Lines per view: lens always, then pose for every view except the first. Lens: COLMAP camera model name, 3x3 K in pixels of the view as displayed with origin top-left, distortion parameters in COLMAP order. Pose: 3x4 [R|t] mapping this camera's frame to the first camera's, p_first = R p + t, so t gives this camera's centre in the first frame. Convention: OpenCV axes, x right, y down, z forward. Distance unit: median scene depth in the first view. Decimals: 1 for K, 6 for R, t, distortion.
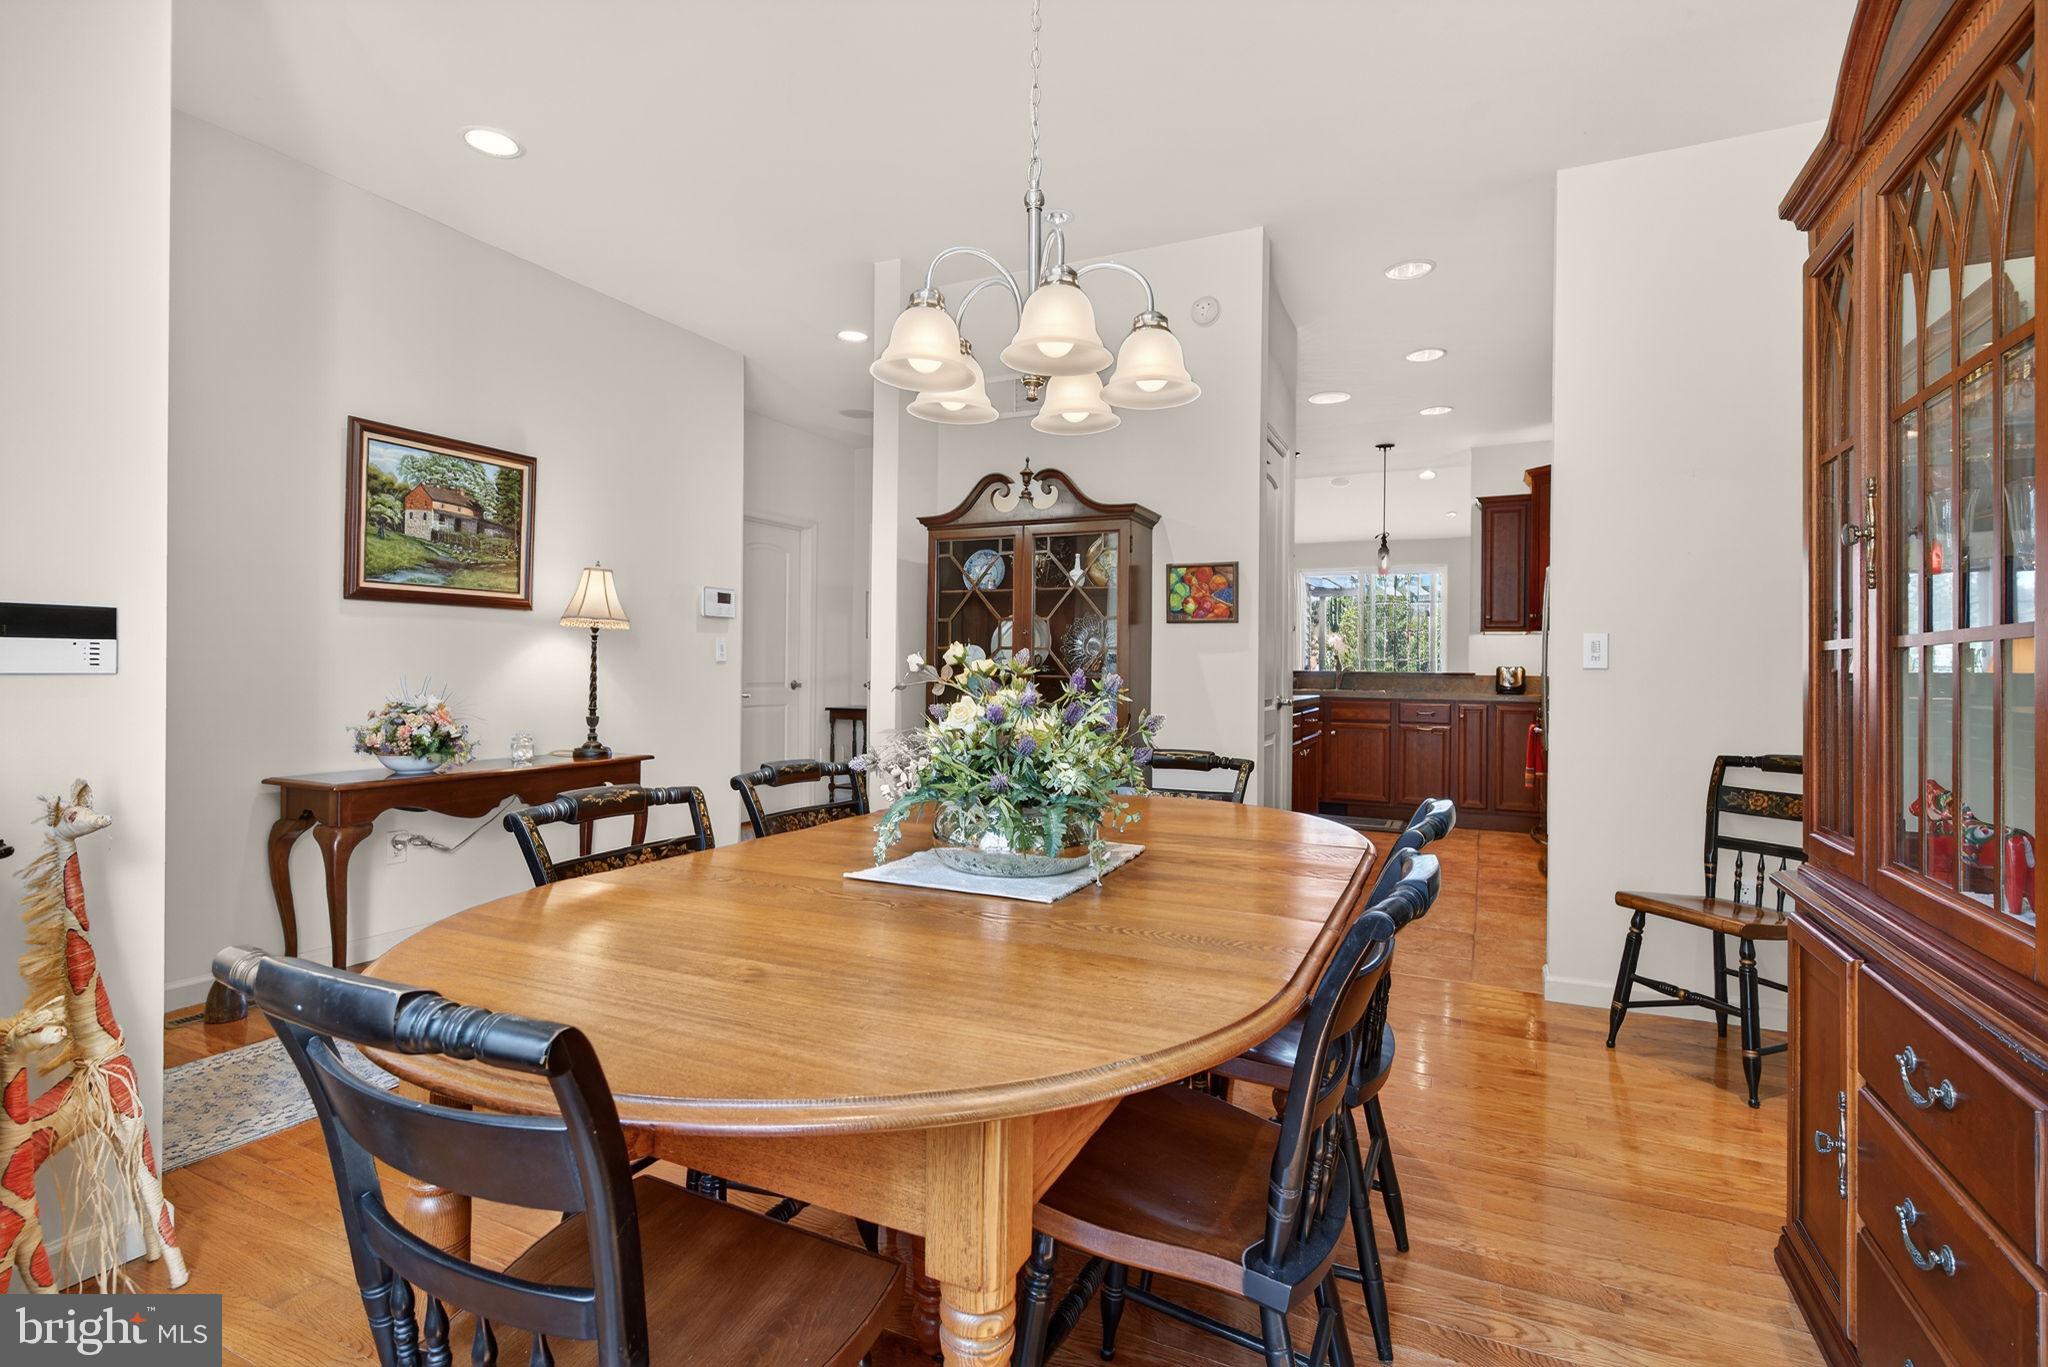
lens RADIAL K [[958.3, 0, 1026.2], [0, 958.3, 650.0], [0, 0, 1]] dist [0.002159, -0.000034]
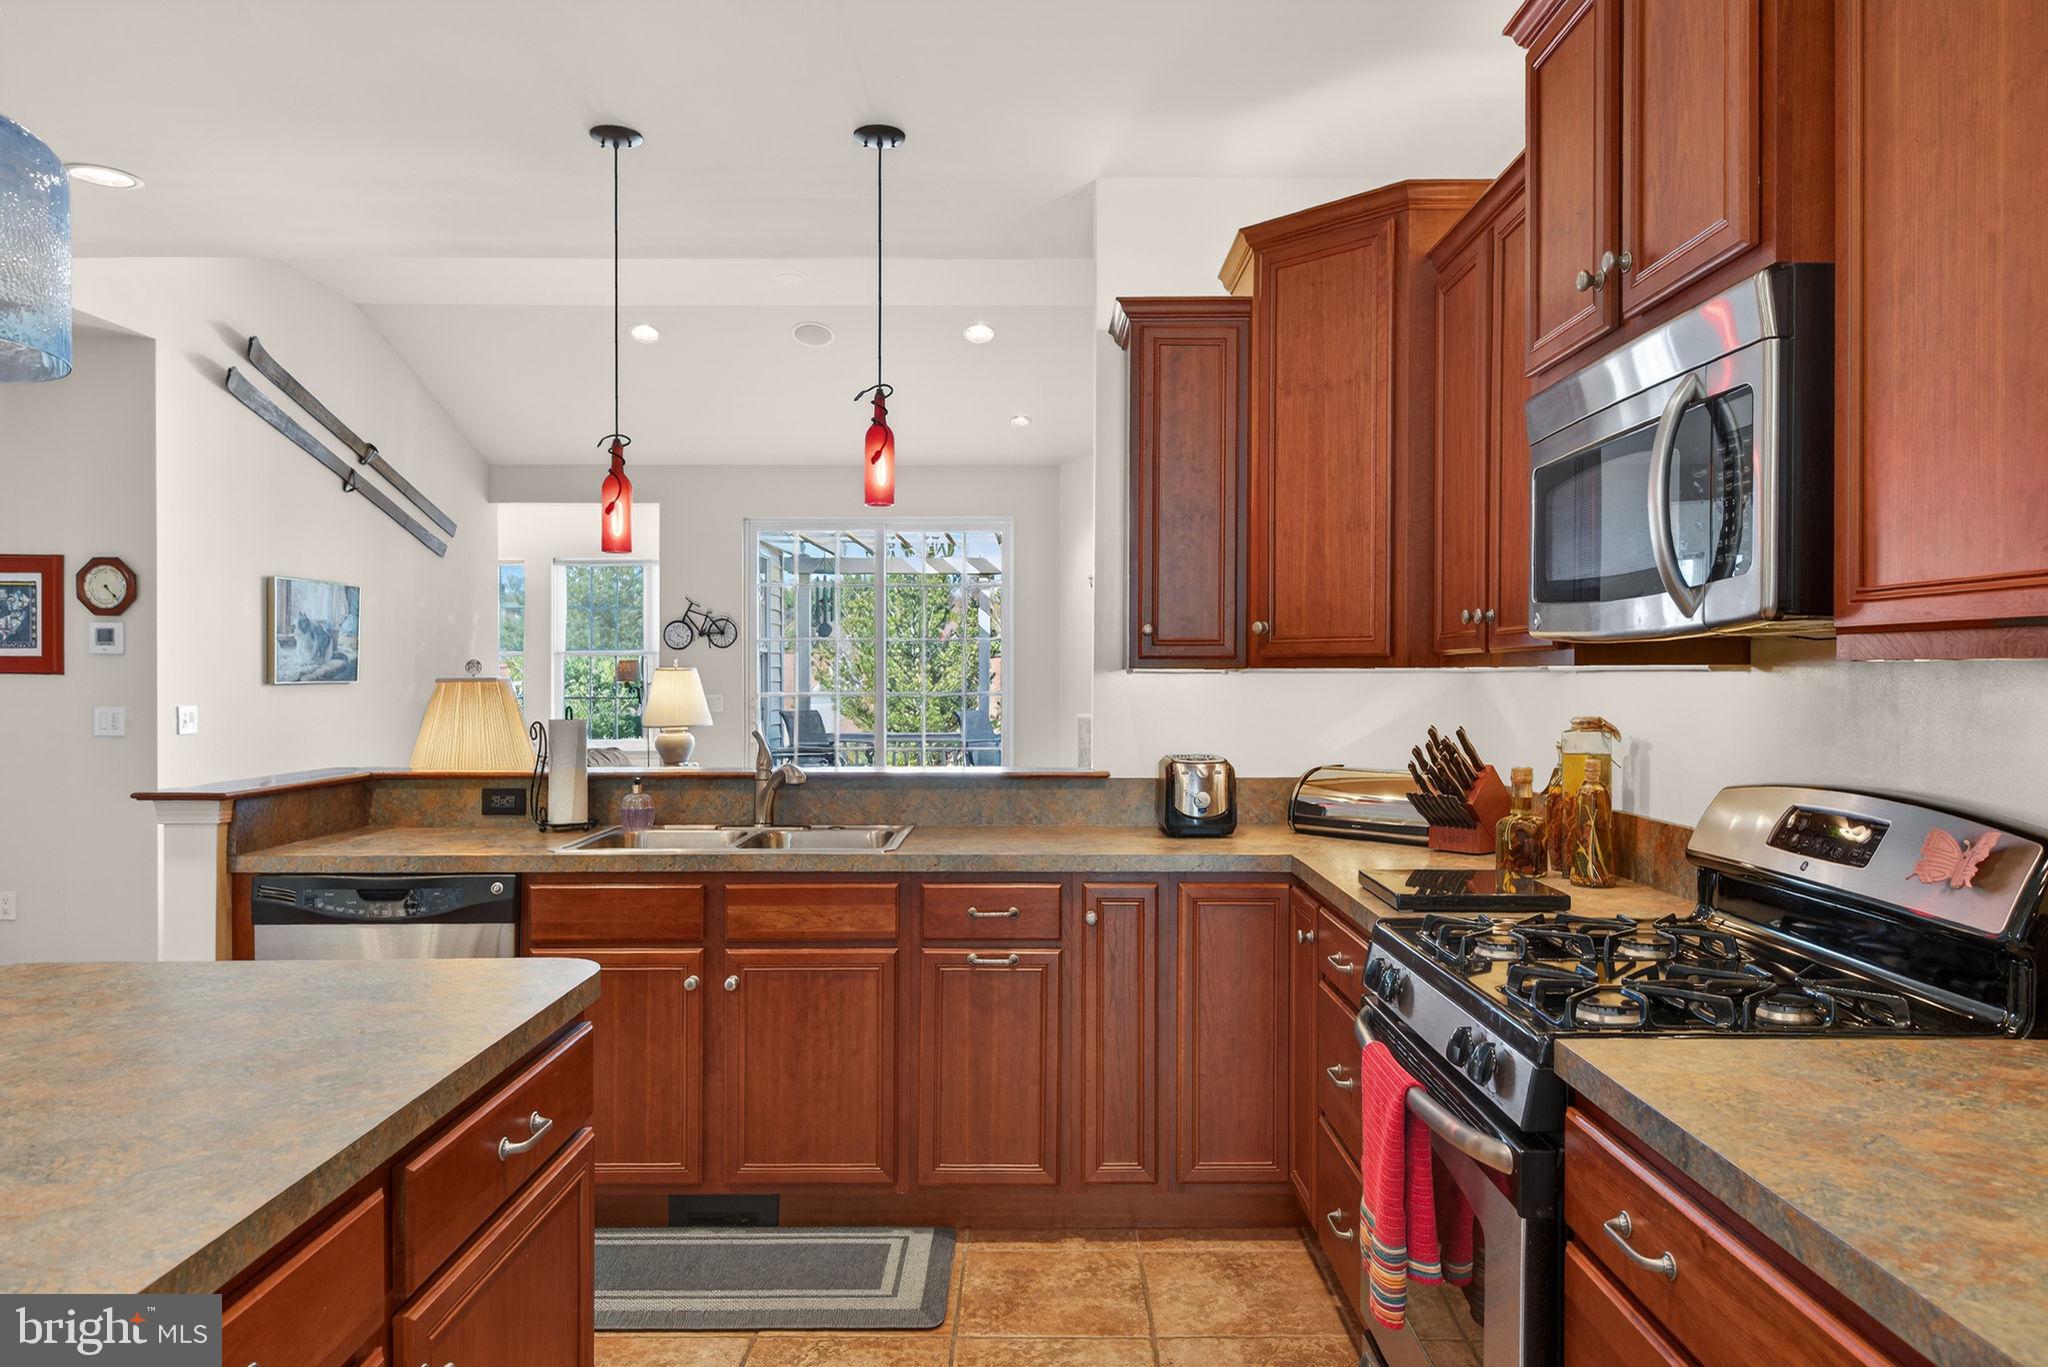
lens RADIAL K [[1269.2, 0, 1023.5], [0, 1269.2, 664.4], [0, 0, 1]] dist [-0.005415, -0.002965]
pose [[0.905675, -0.010240, 0.423849, 0.229441], [0.004789, 0.999892, 0.013924, -0.027524], [-0.423946, -0.010581, 0.905626, 0.571992]]
